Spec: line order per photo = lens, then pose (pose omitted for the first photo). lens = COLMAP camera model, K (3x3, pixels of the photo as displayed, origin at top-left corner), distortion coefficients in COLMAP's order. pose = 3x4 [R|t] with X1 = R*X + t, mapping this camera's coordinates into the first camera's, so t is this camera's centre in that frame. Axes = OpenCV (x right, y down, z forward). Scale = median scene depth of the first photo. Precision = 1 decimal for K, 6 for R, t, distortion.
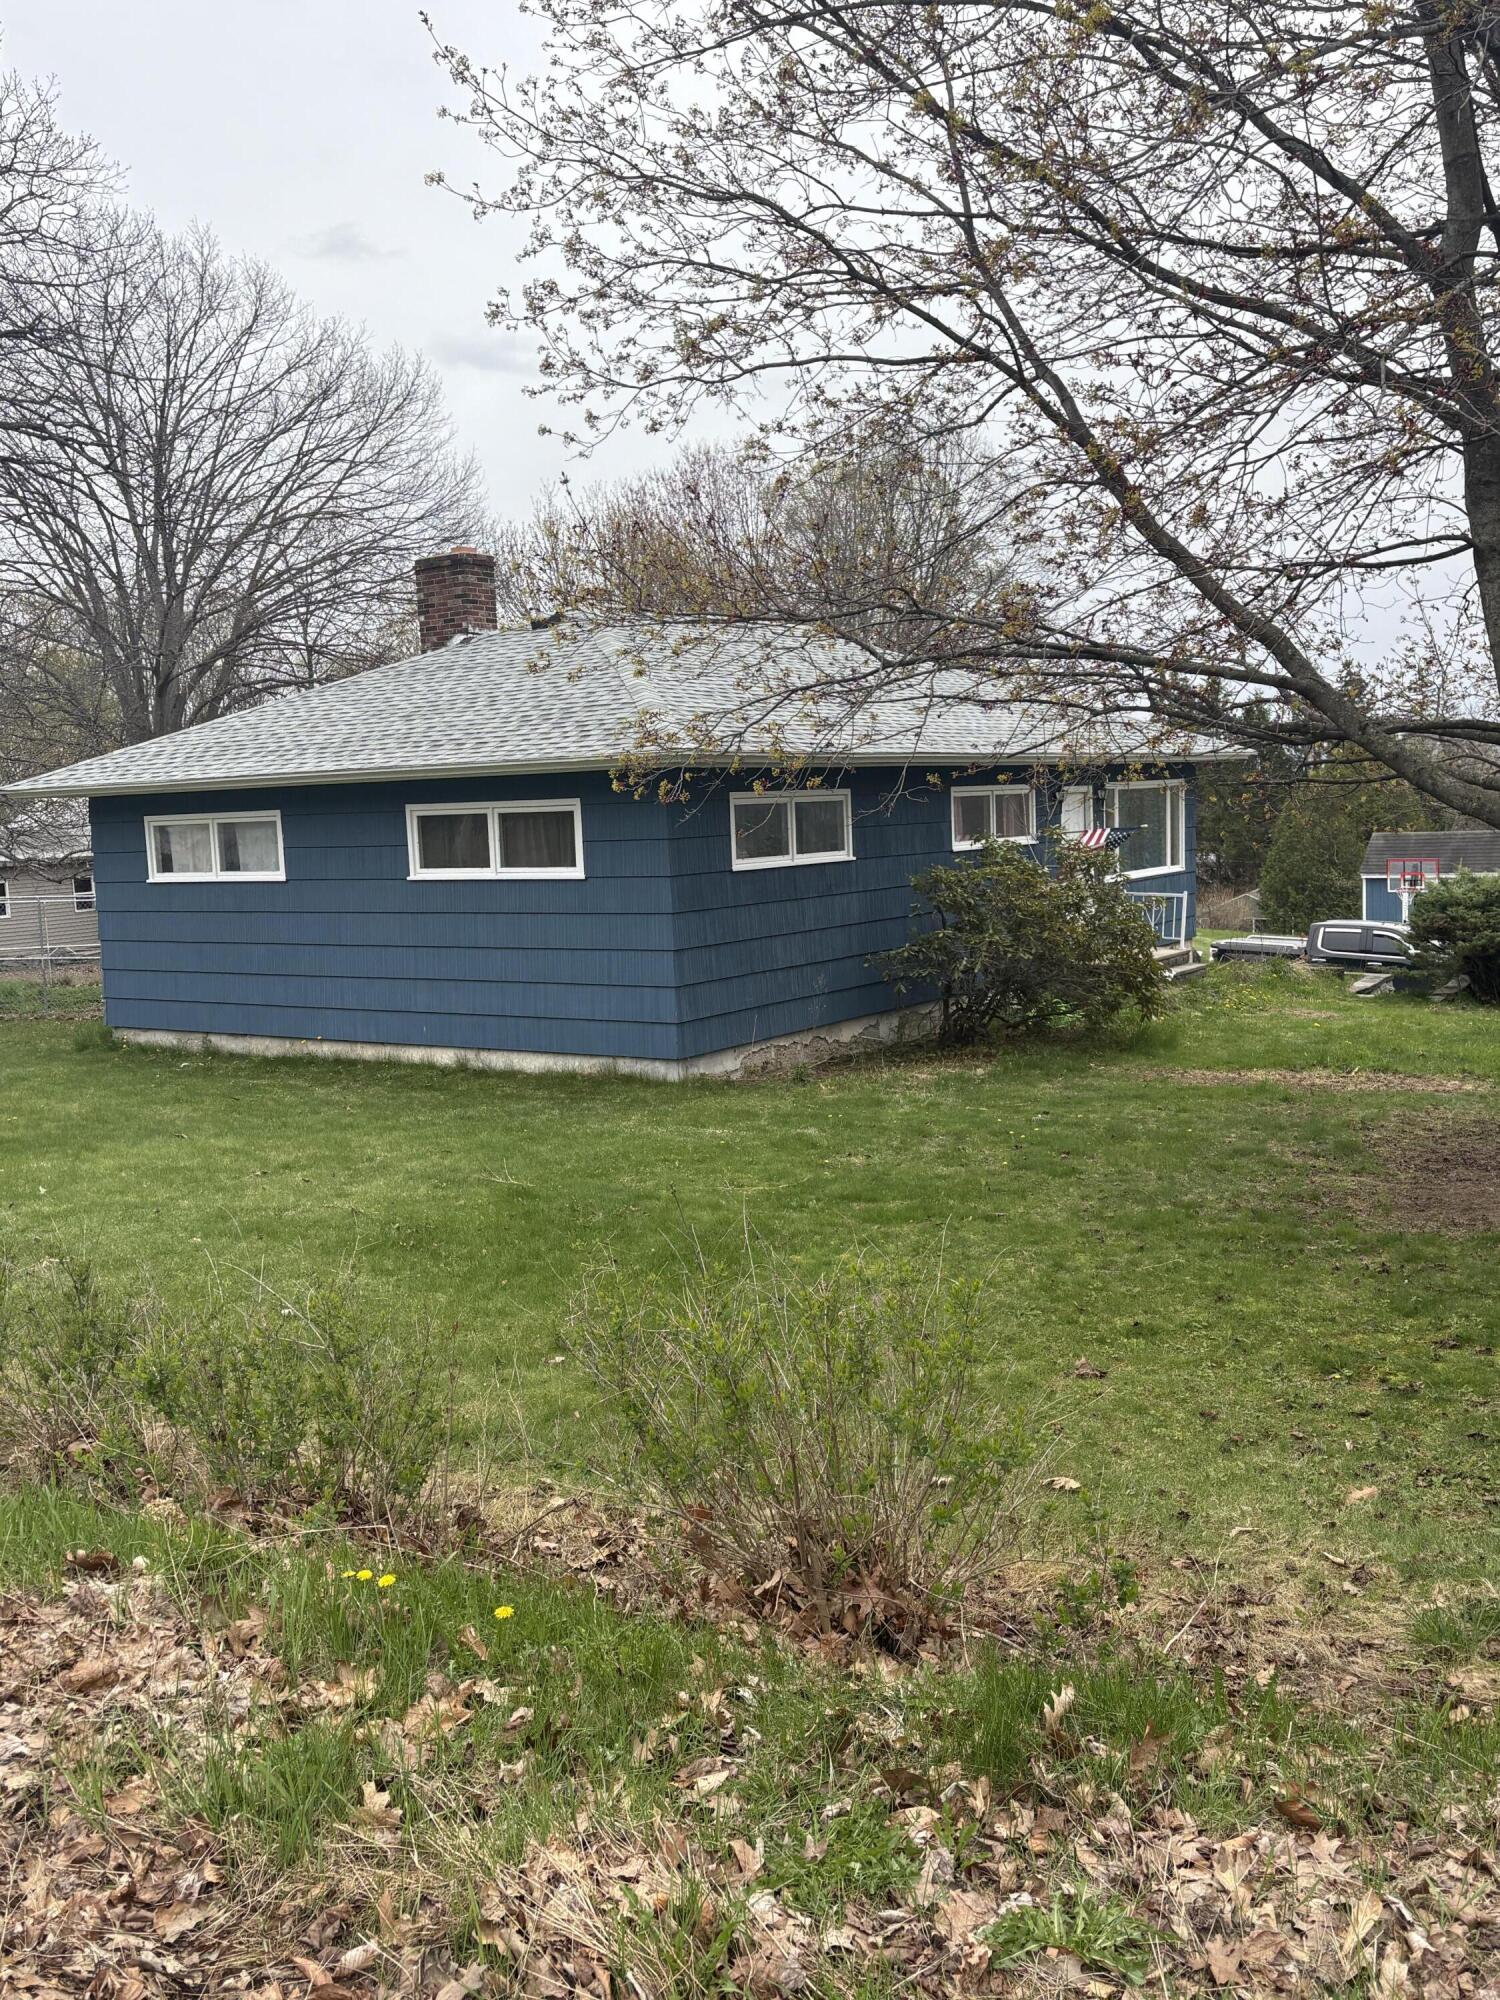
lens RADIAL K [[1717.4, 0, 761.4], [0, 1717.4, 1032.5], [0, 0, 1]] dist [0.119799, -0.154587]
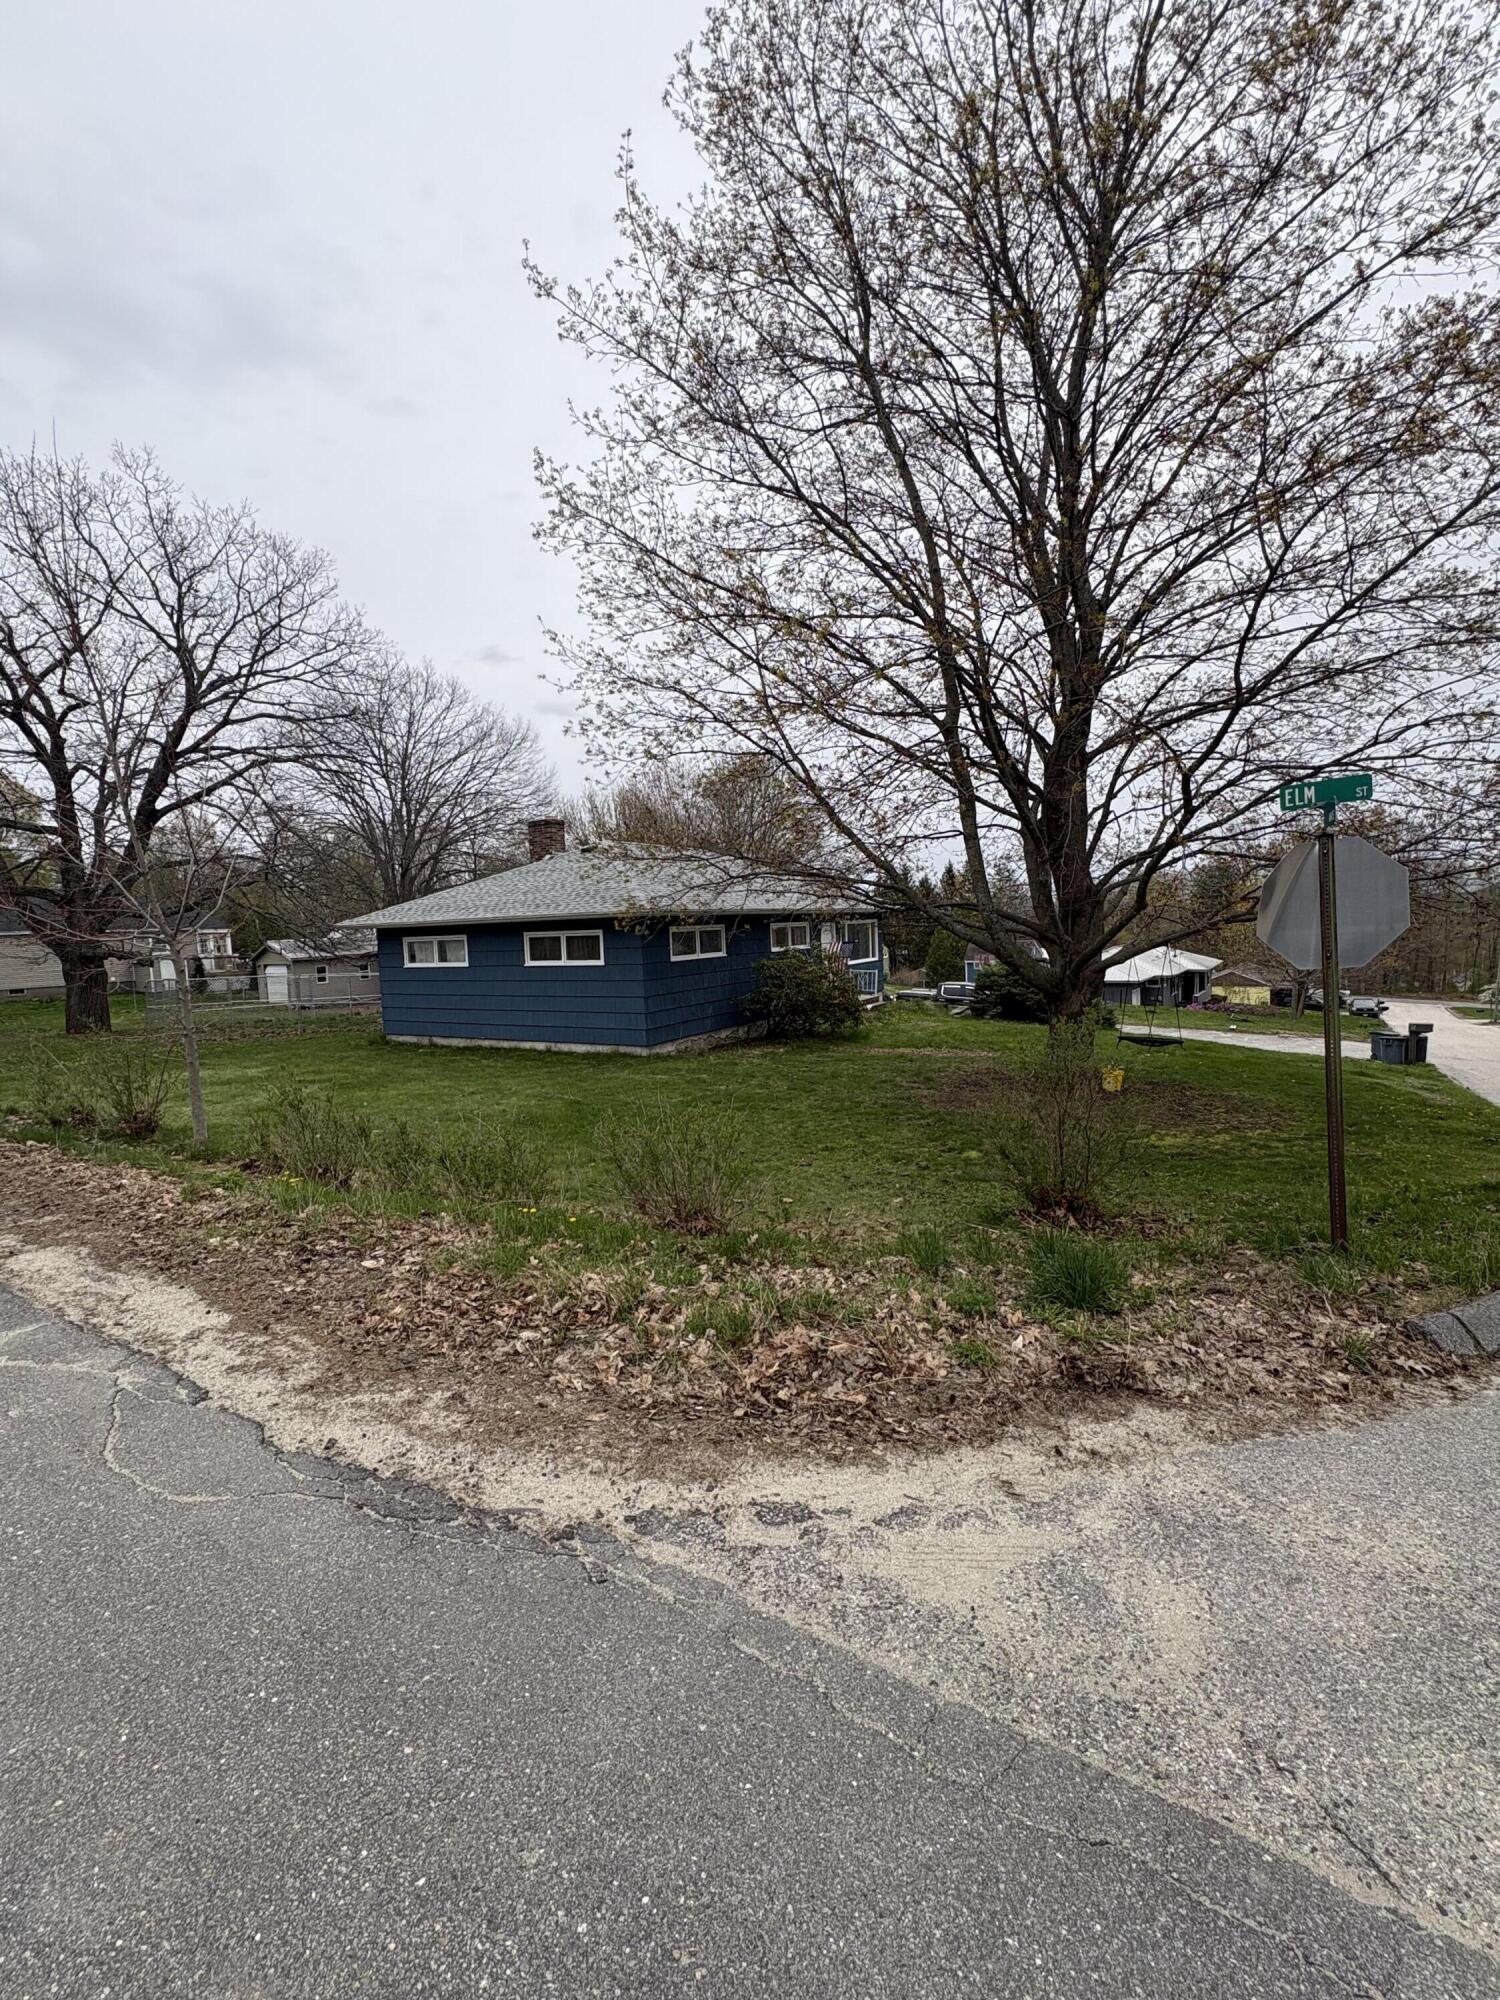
lens RADIAL K [[856.9, 0, 750.0], [0, 856.9, 1000.0], [0, 0, 1]] dist [0.002550, -0.000562]
pose [[0.997978, -0.005020, 0.063368, 0.014328], [0.007743, 0.999054, -0.042797, 0.004414], [-0.063093, 0.043201, 0.997072, -0.111603]]
